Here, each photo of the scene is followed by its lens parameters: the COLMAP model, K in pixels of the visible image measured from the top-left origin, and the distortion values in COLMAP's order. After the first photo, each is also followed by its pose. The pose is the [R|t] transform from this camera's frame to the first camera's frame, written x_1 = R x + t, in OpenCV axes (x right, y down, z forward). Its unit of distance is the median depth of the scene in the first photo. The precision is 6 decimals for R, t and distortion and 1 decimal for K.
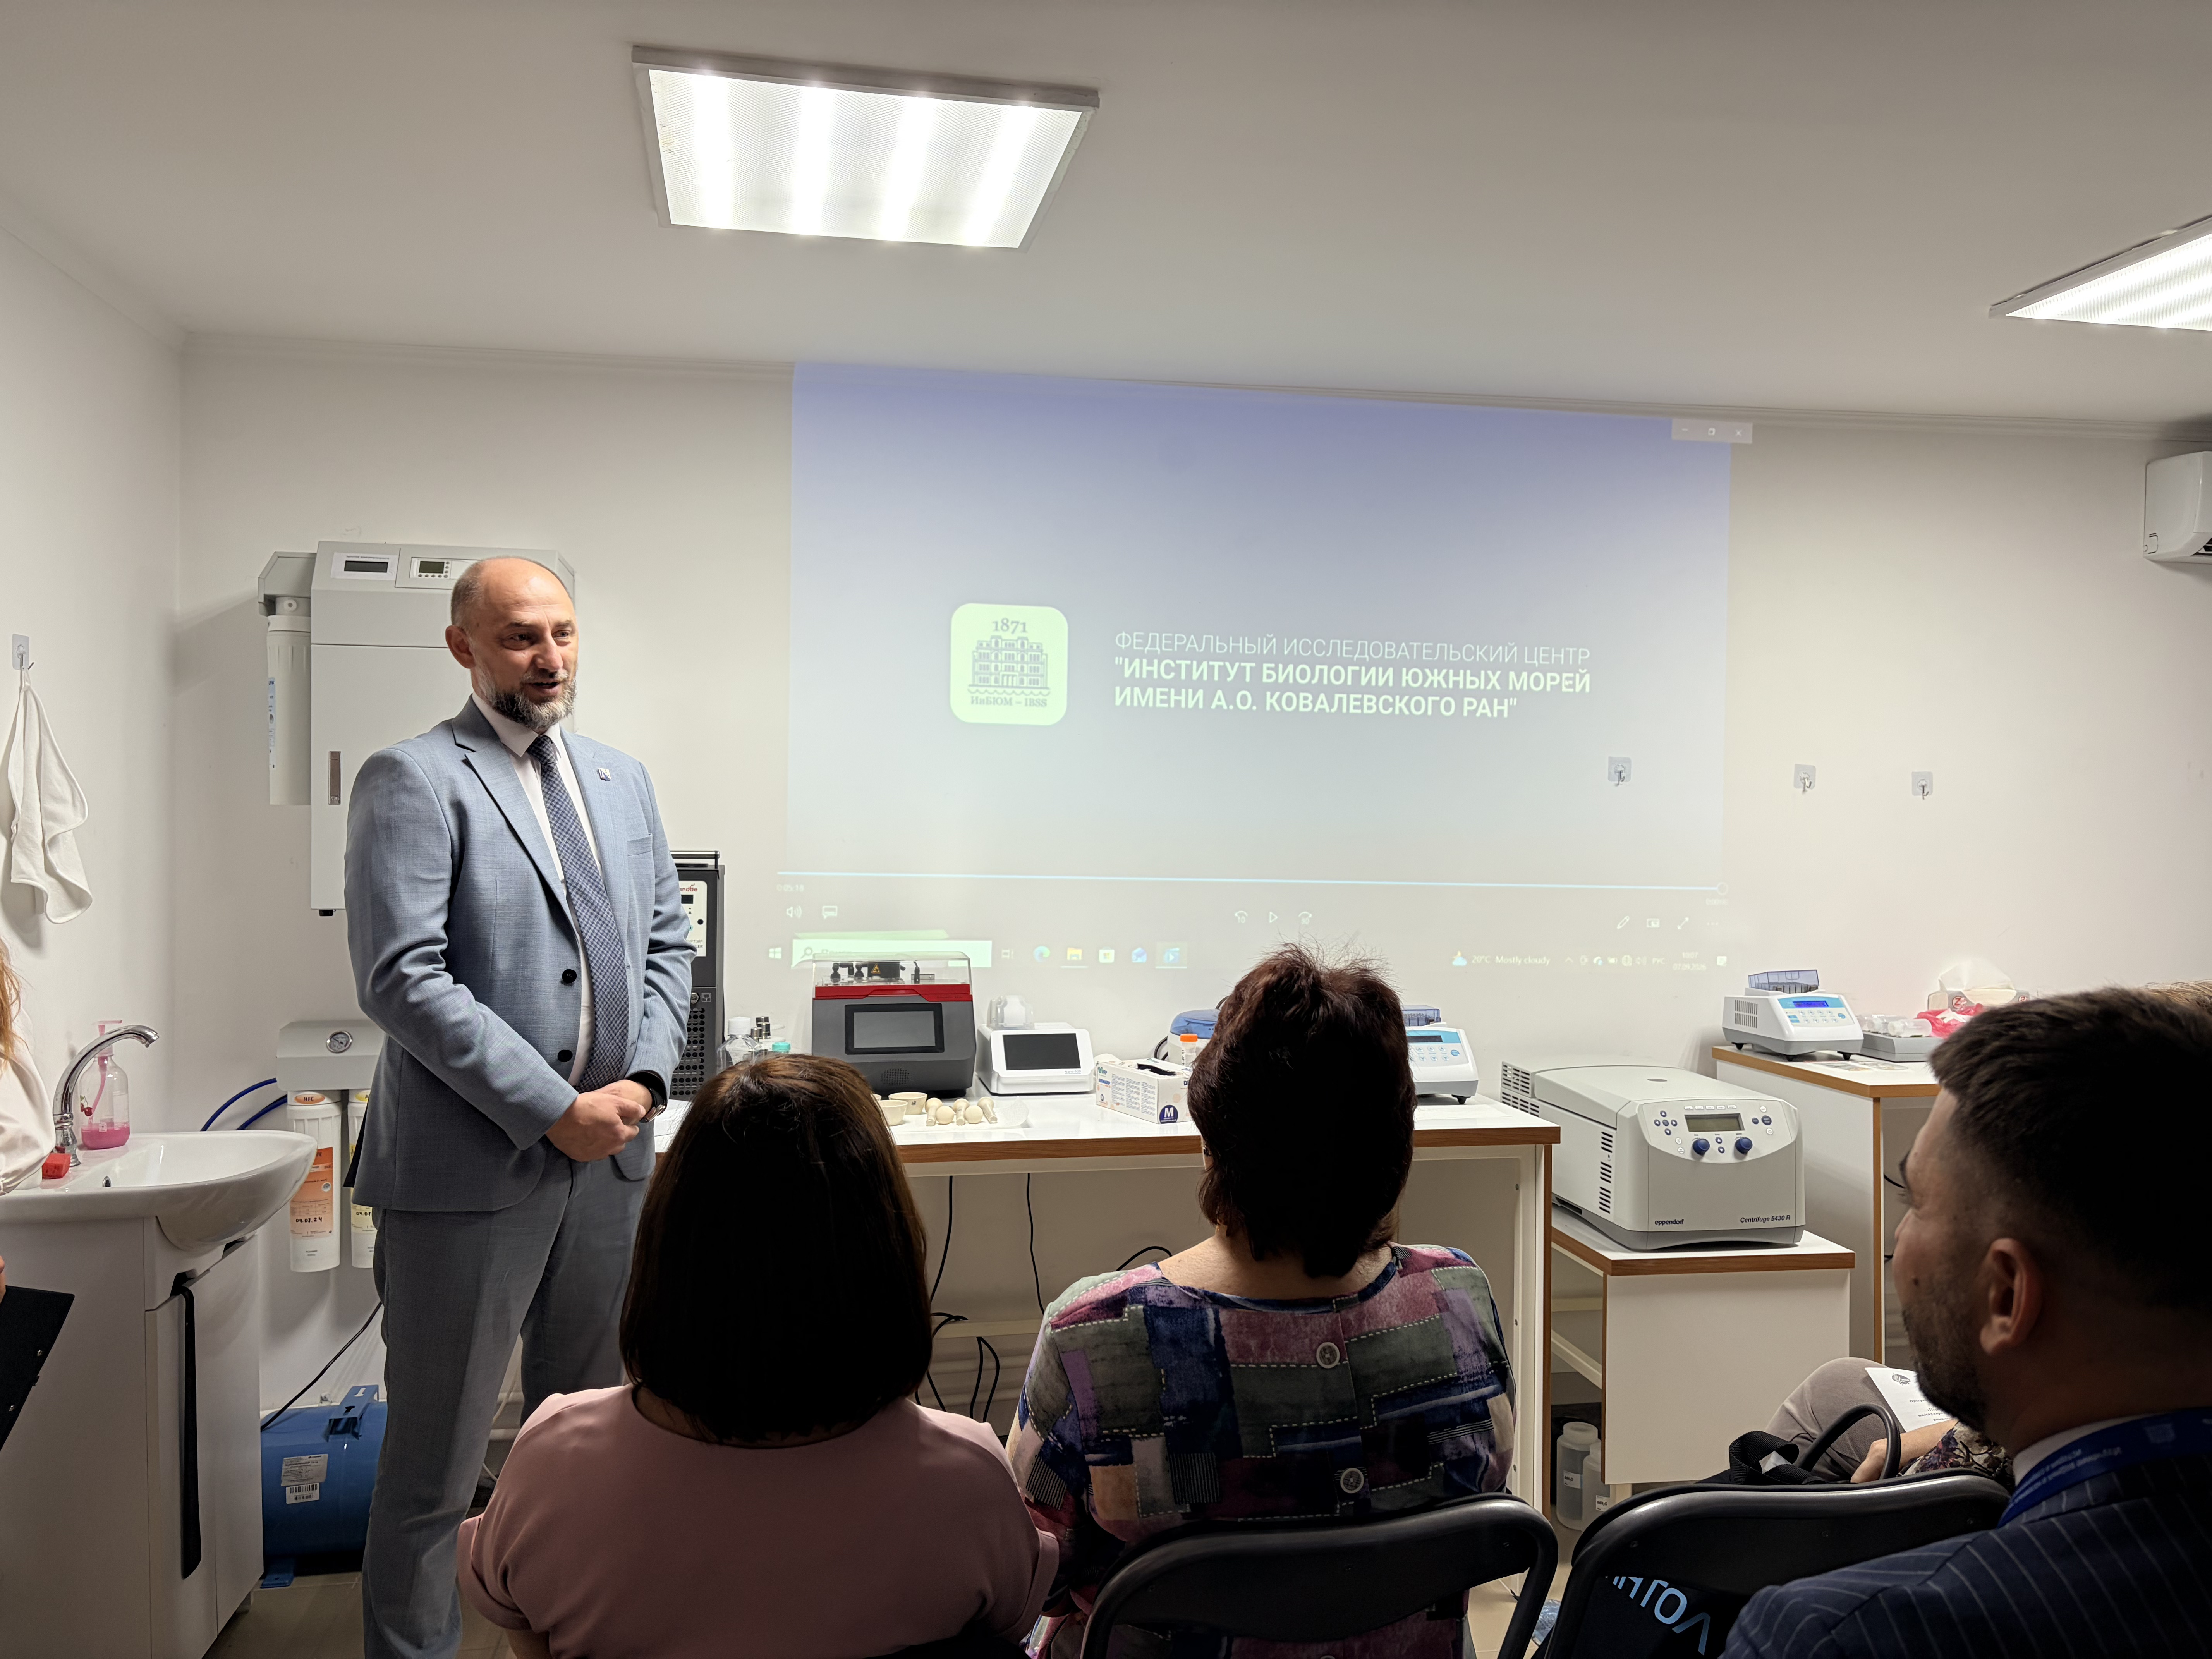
lens RADIAL K [[1666.6, 0, 1078.1], [0, 1666.6, 846.6], [0, 0, 1]] dist [0.089977, -0.151931]
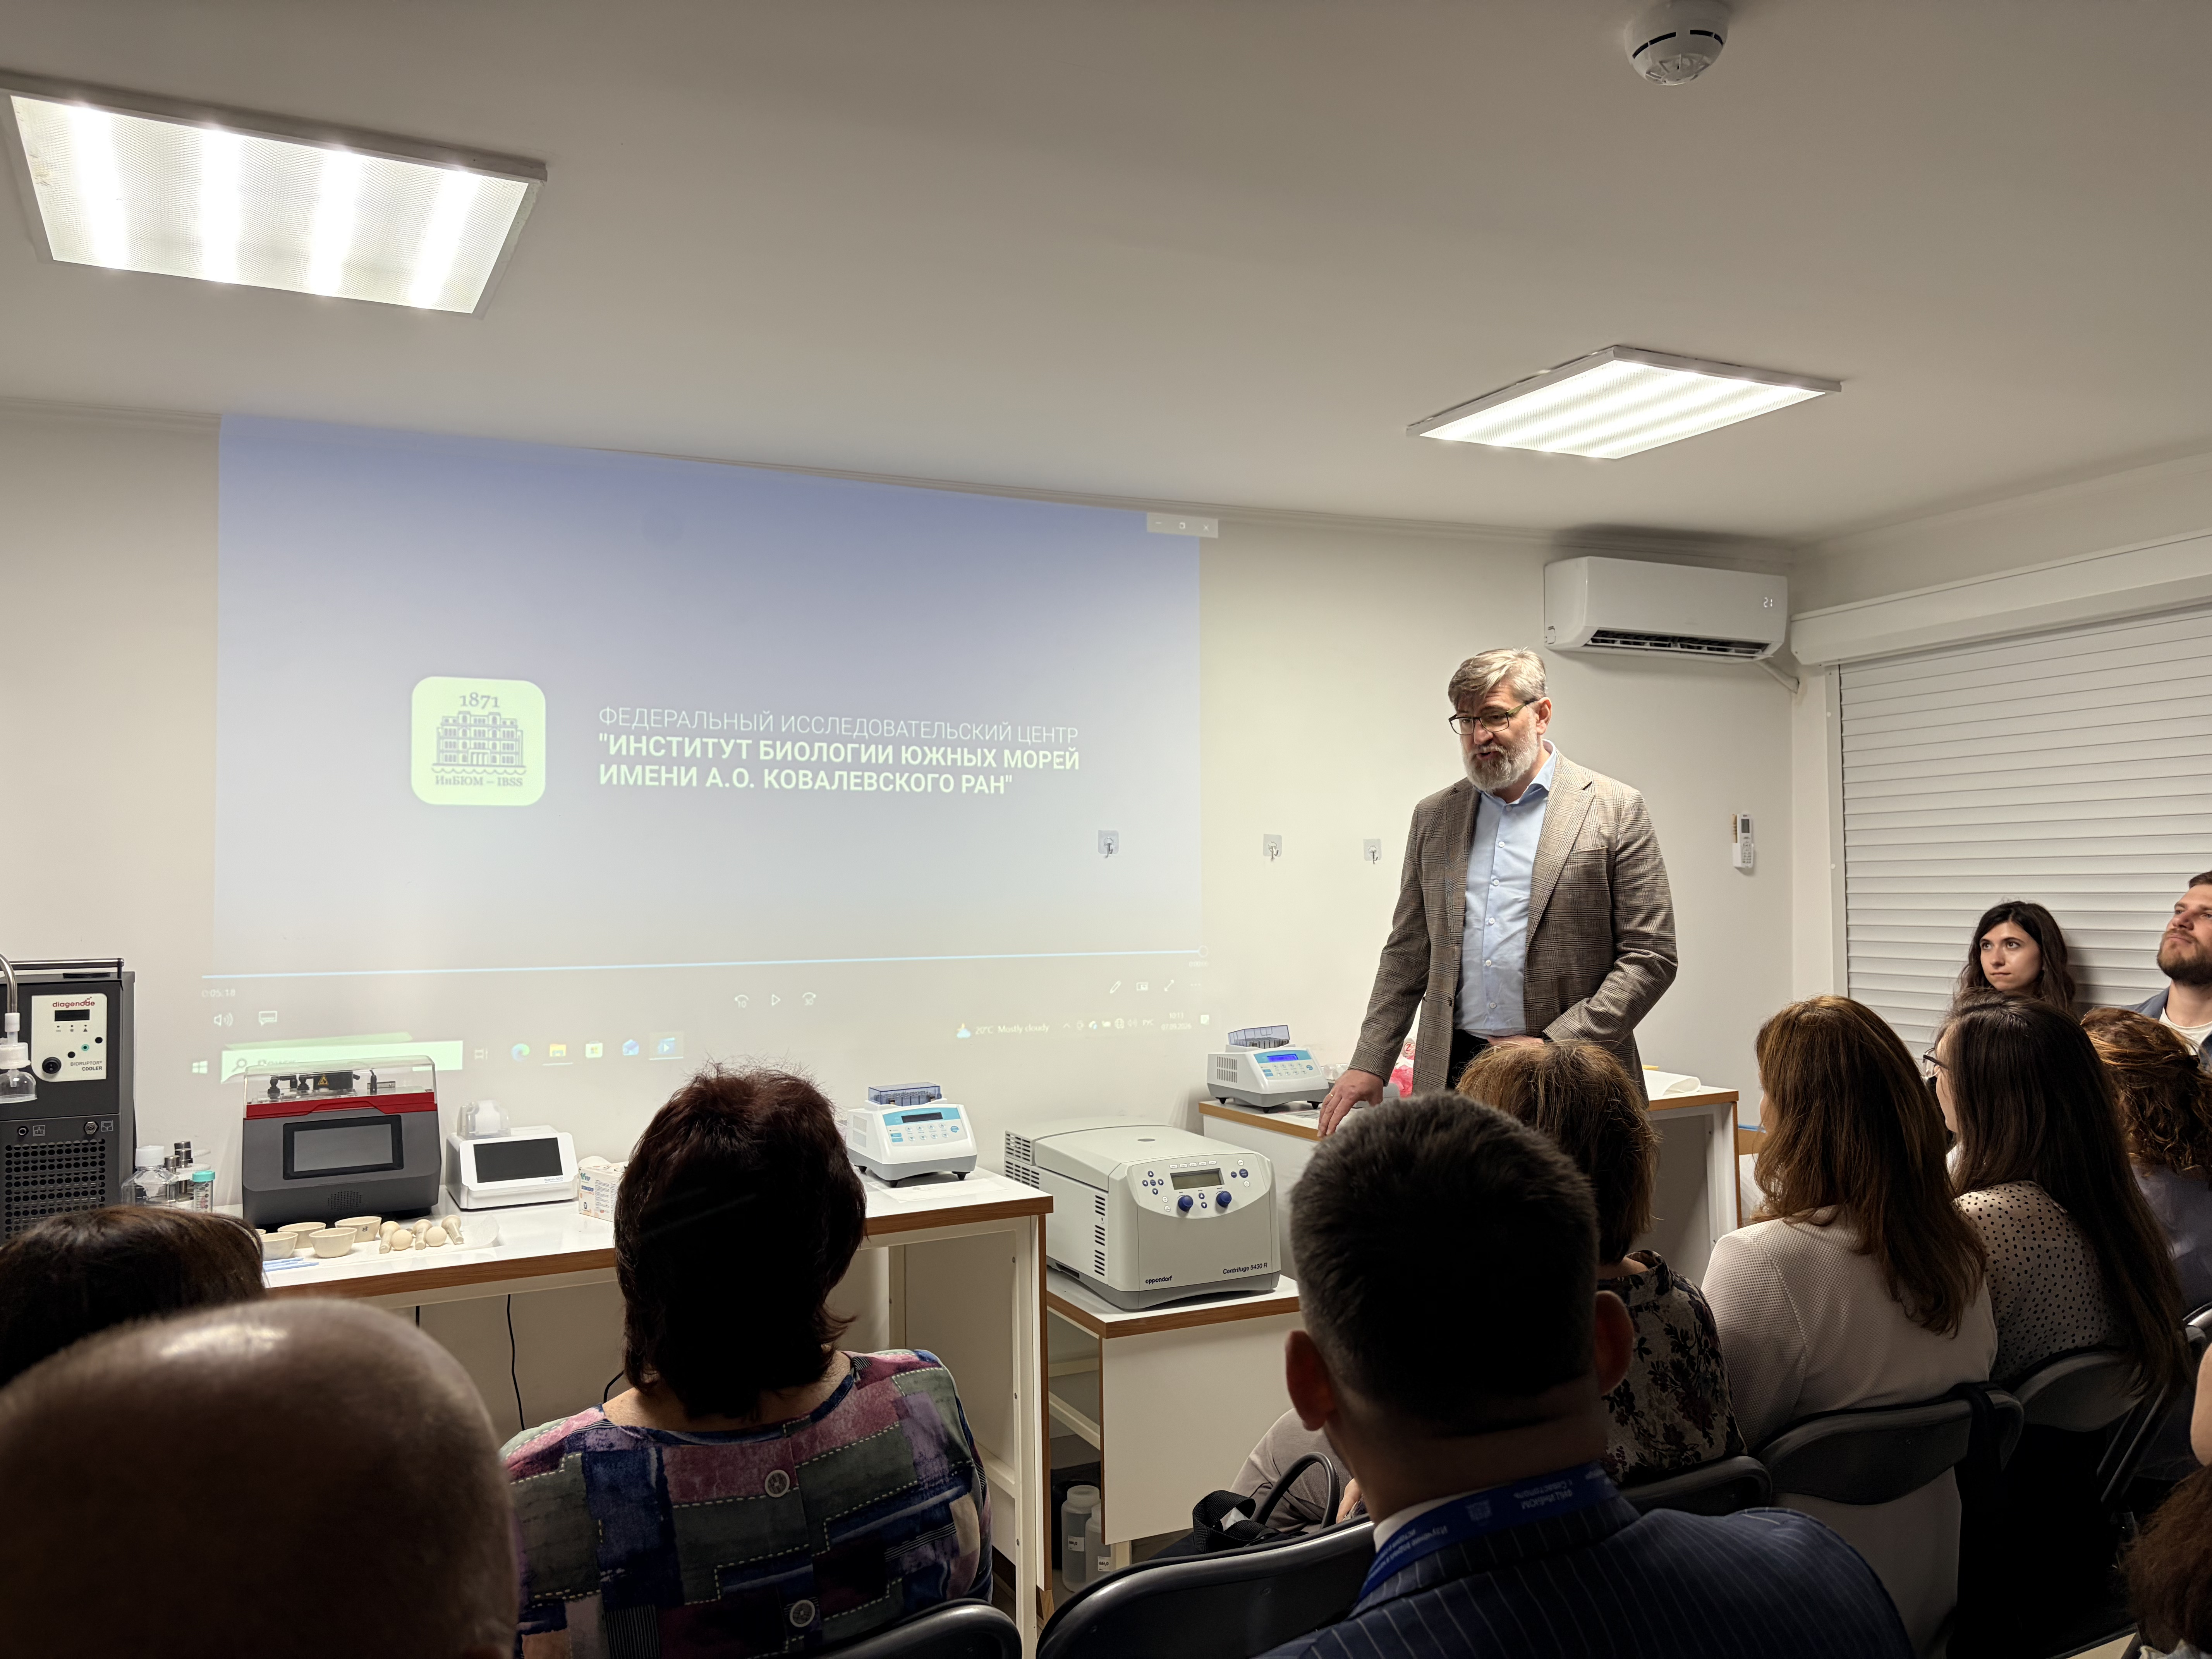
lens RADIAL K [[1673.3, 0, 1101.4], [0, 1673.3, 827.4], [0, 0, 1]] dist [0.075640, -0.110615]
pose [[0.958318, -0.014771, 0.285321, 0.023347], [0.028659, 0.998595, -0.044562, -0.010326], [-0.284262, 0.050882, 0.957396, 0.000189]]
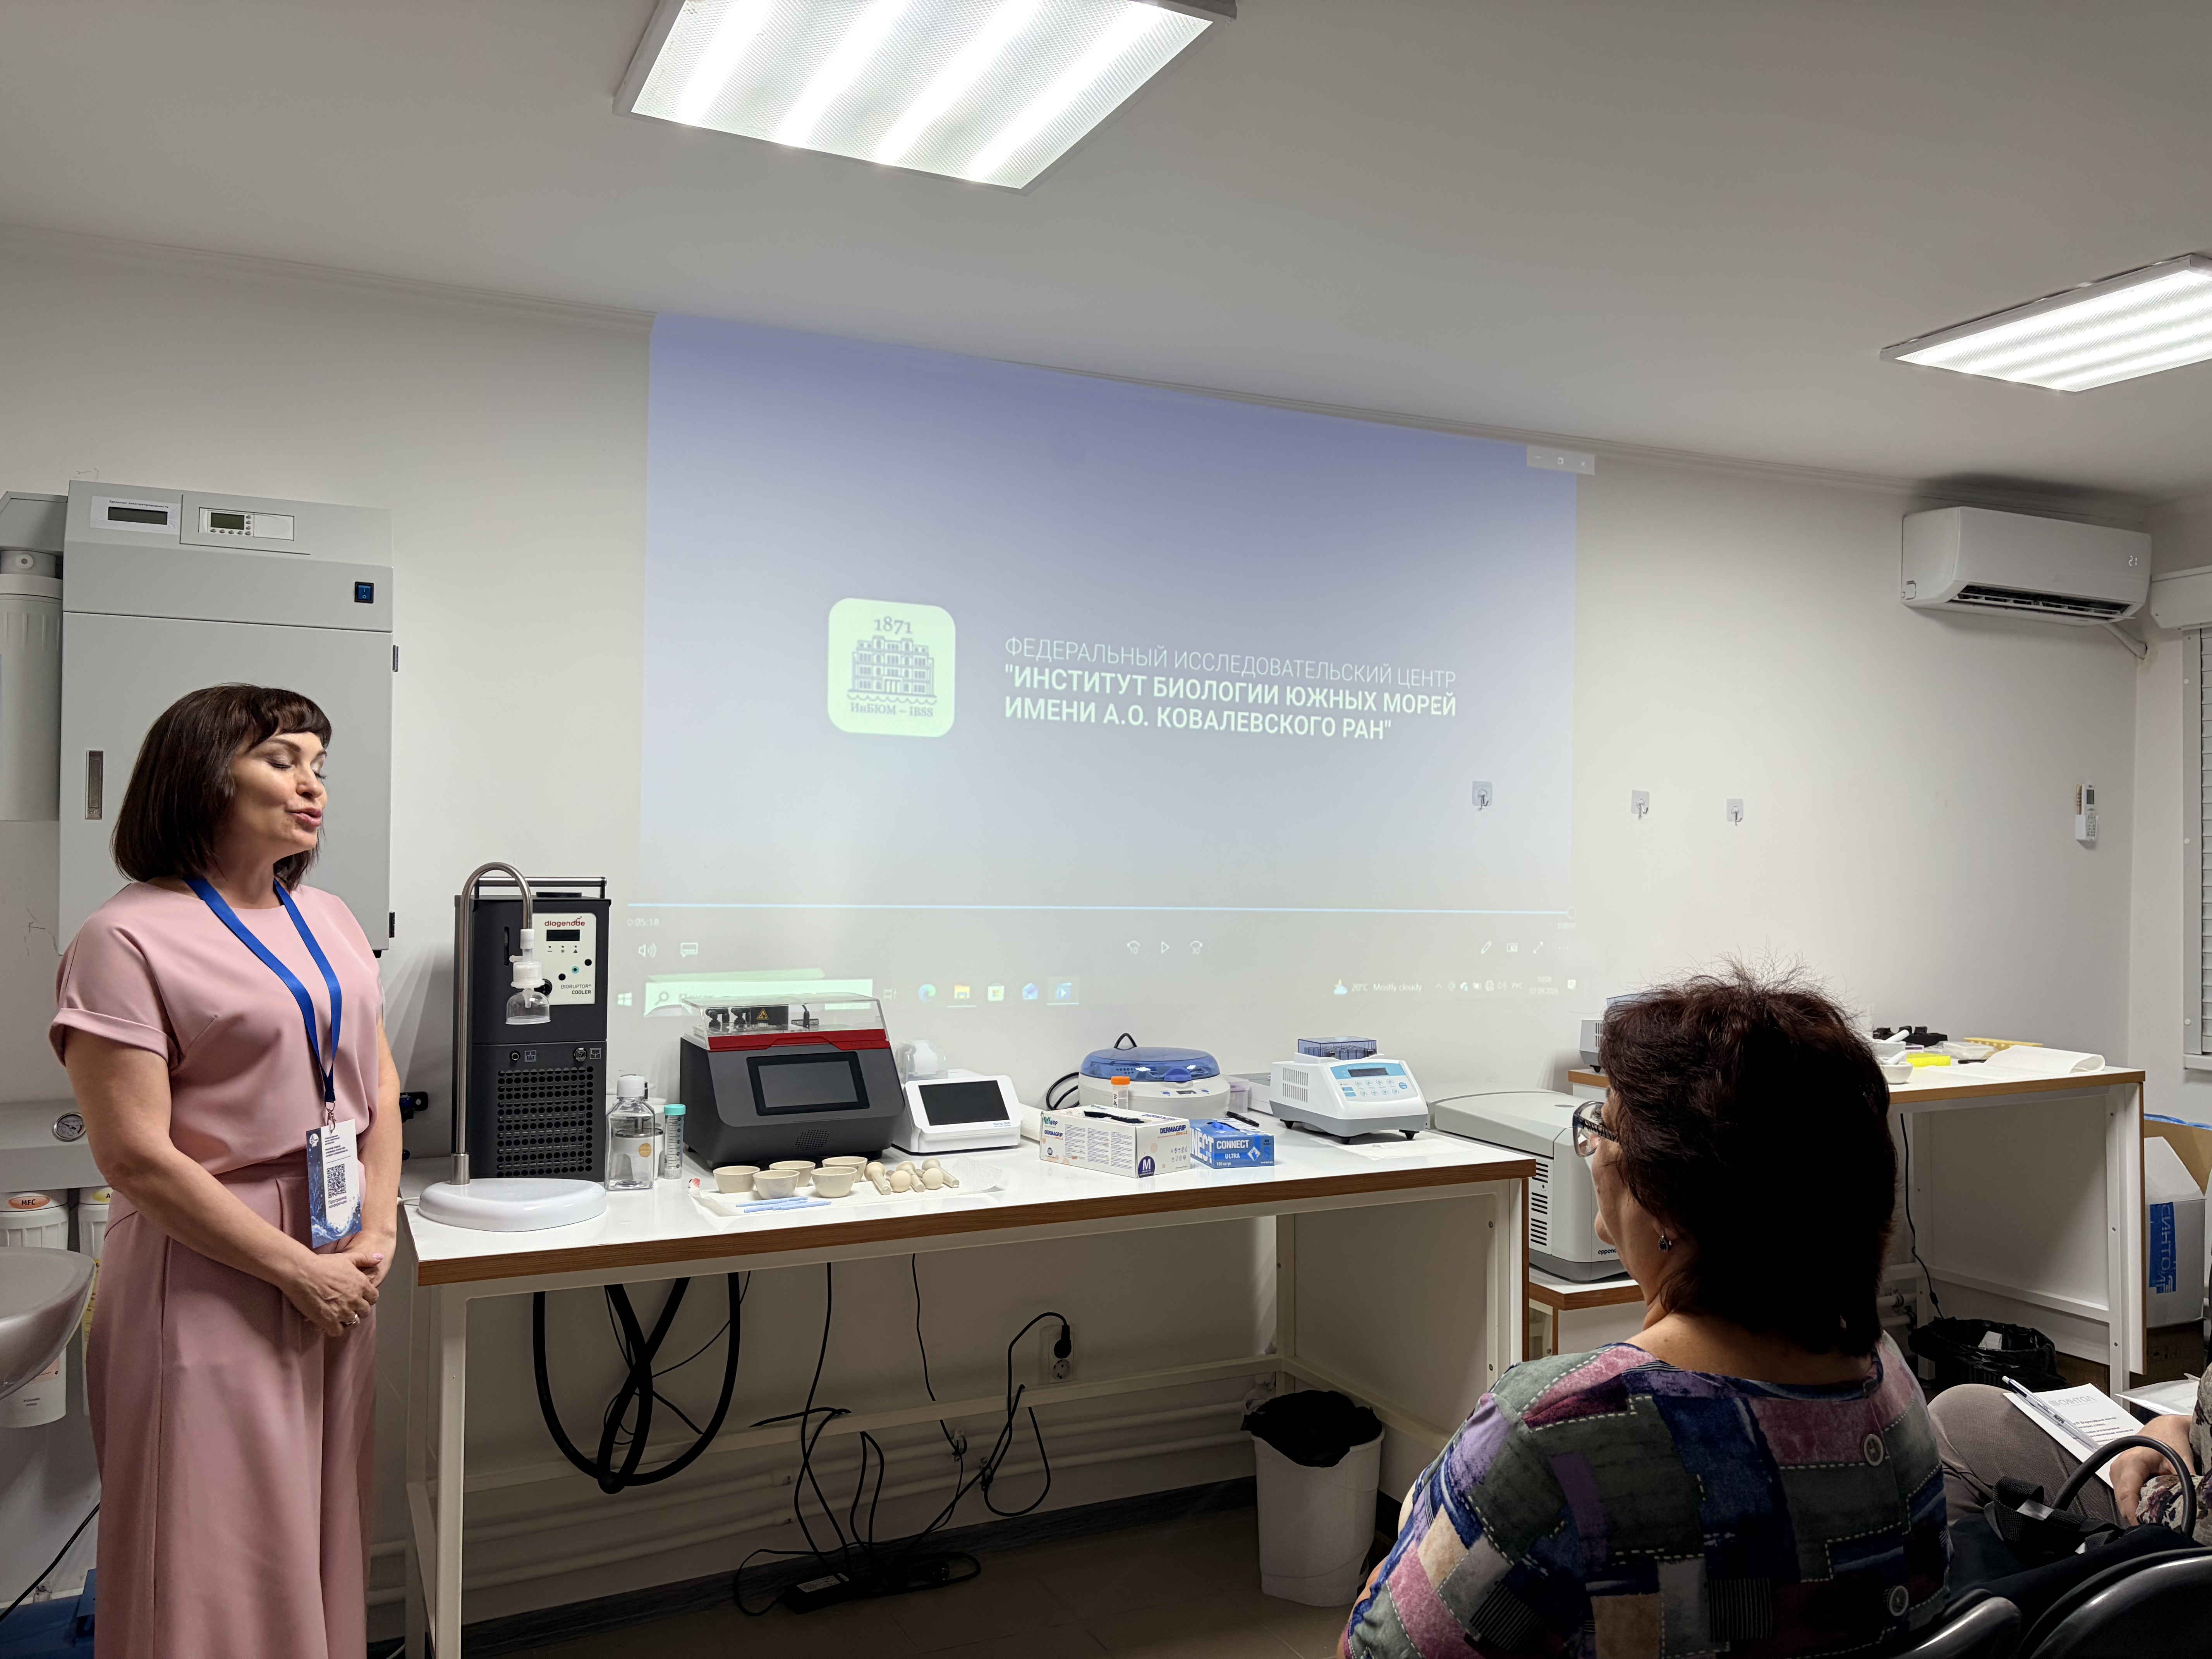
lens RADIAL K [[1682.0, 0, 1105.2], [0, 1682.0, 834.3], [0, 0, 1]] dist [0.081957, -0.127021]
pose [[0.963029, 0.002209, 0.269388, -0.192050], [0.006461, 0.999489, -0.031293, 0.009183], [-0.269320, 0.031876, 0.962523, 0.115464]]
